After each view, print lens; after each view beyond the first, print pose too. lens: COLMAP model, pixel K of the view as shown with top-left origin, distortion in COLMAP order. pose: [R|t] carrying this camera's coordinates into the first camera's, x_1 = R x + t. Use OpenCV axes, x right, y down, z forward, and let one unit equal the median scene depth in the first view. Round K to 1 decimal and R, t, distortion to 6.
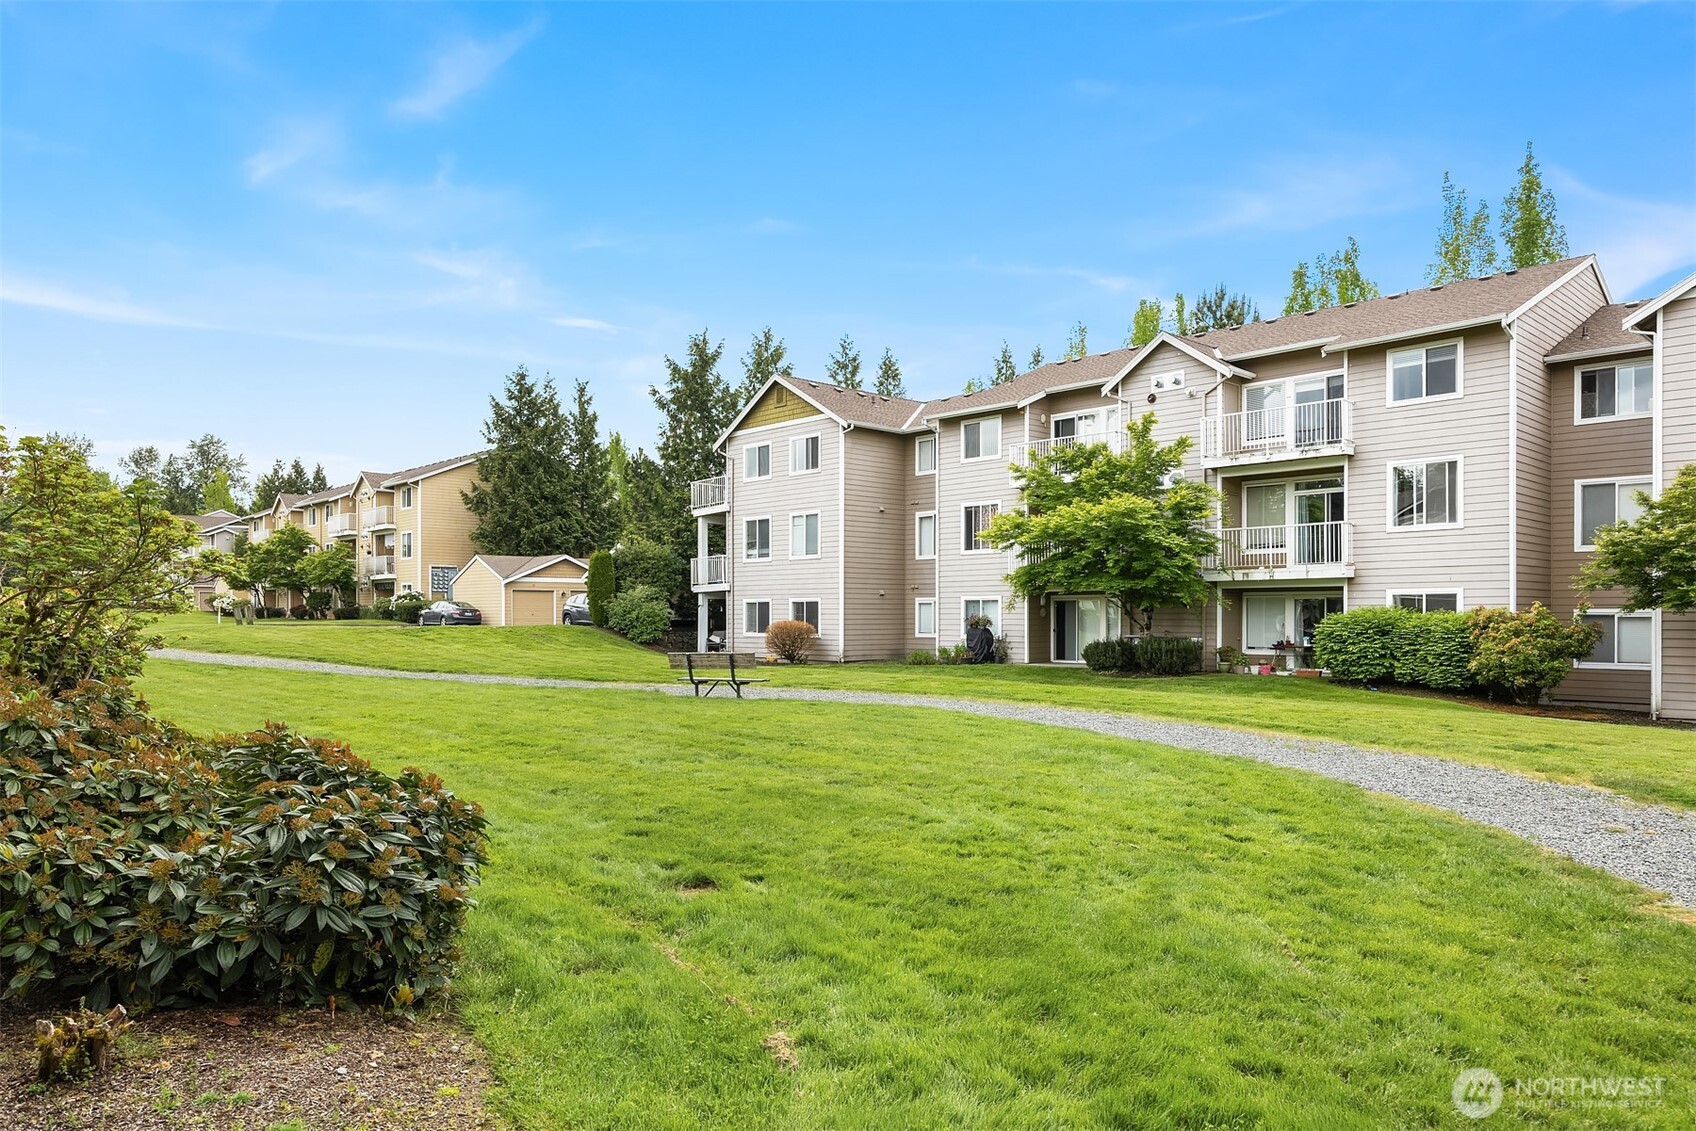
lens RADIAL K [[1122.8, 0, 847.5], [0, 1122.8, 604.4], [0, 0, 1]] dist [-0.002540, -0.000117]
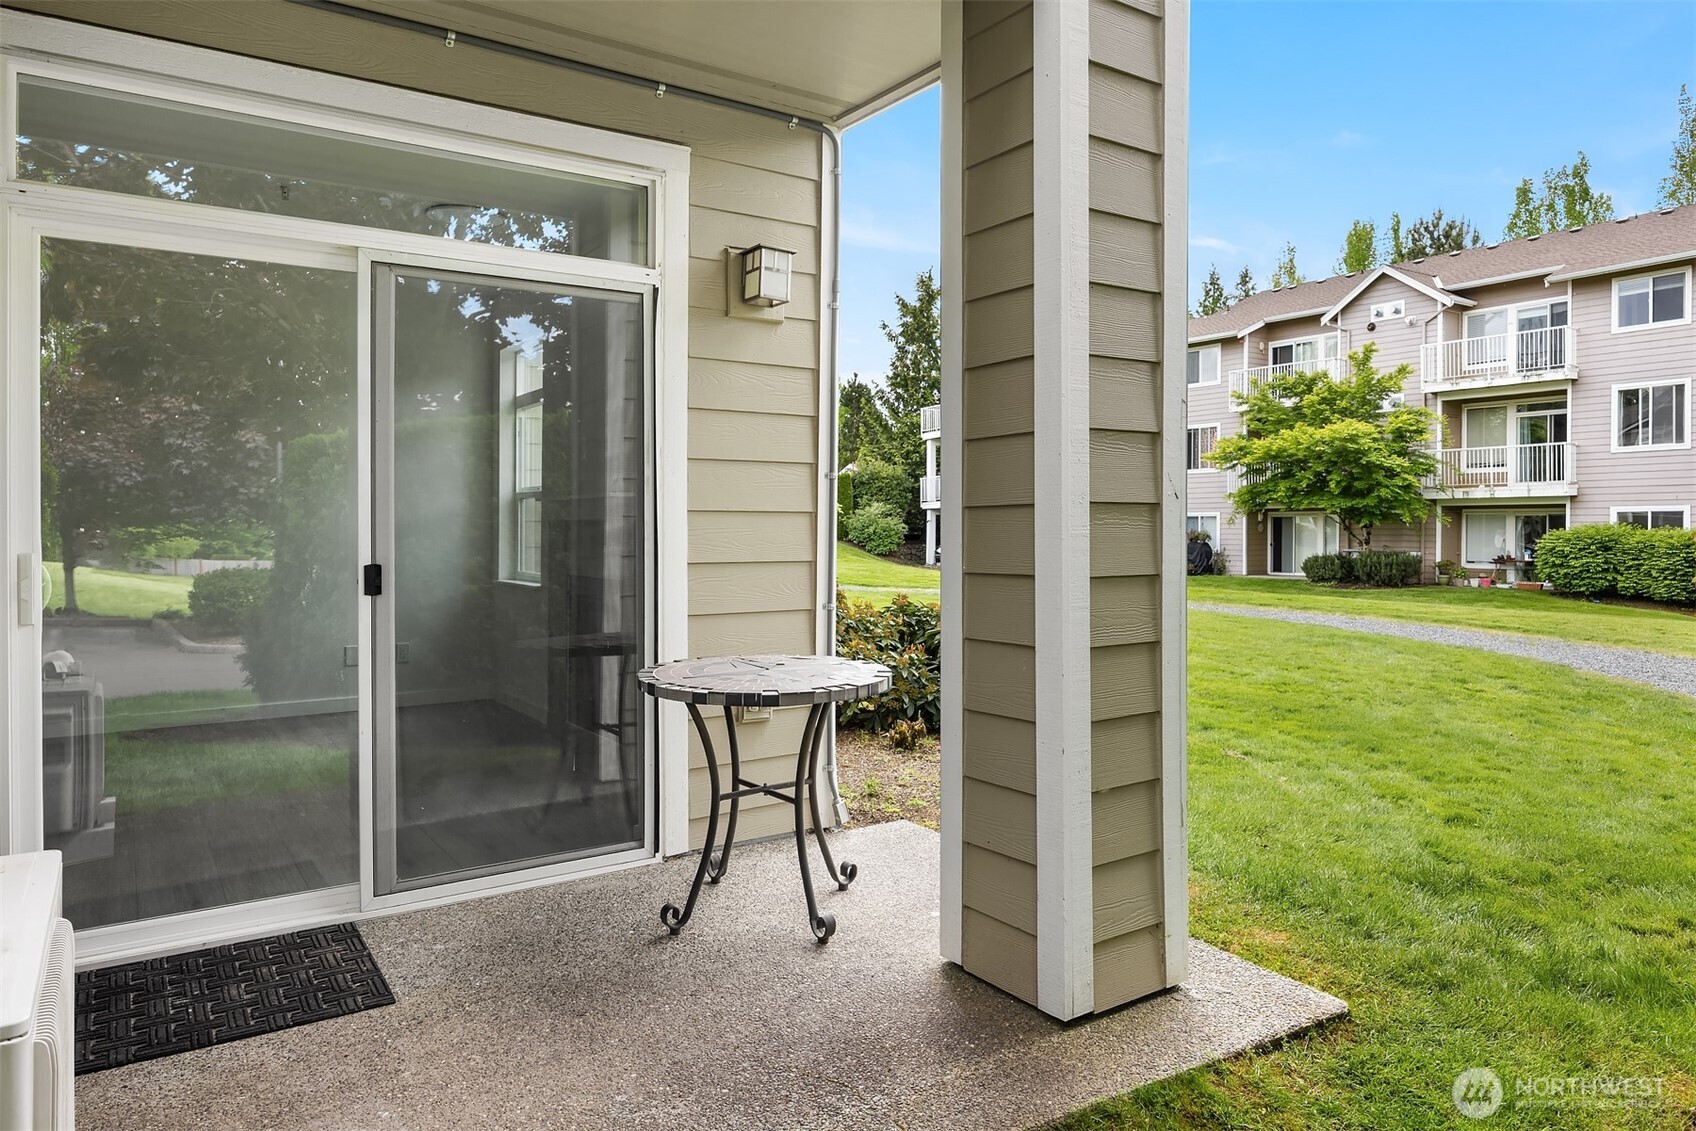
lens RADIAL K [[1103.8, 0, 853.0], [0, 1103.8, 529.4], [0, 0, 1]] dist [-0.000119, -0.001585]
pose [[0.987067, 0.001885, -0.160295, -0.048298], [-0.000229, 0.999946, 0.010351, -0.002581], [0.160306, -0.010181, 0.987015, -0.119156]]
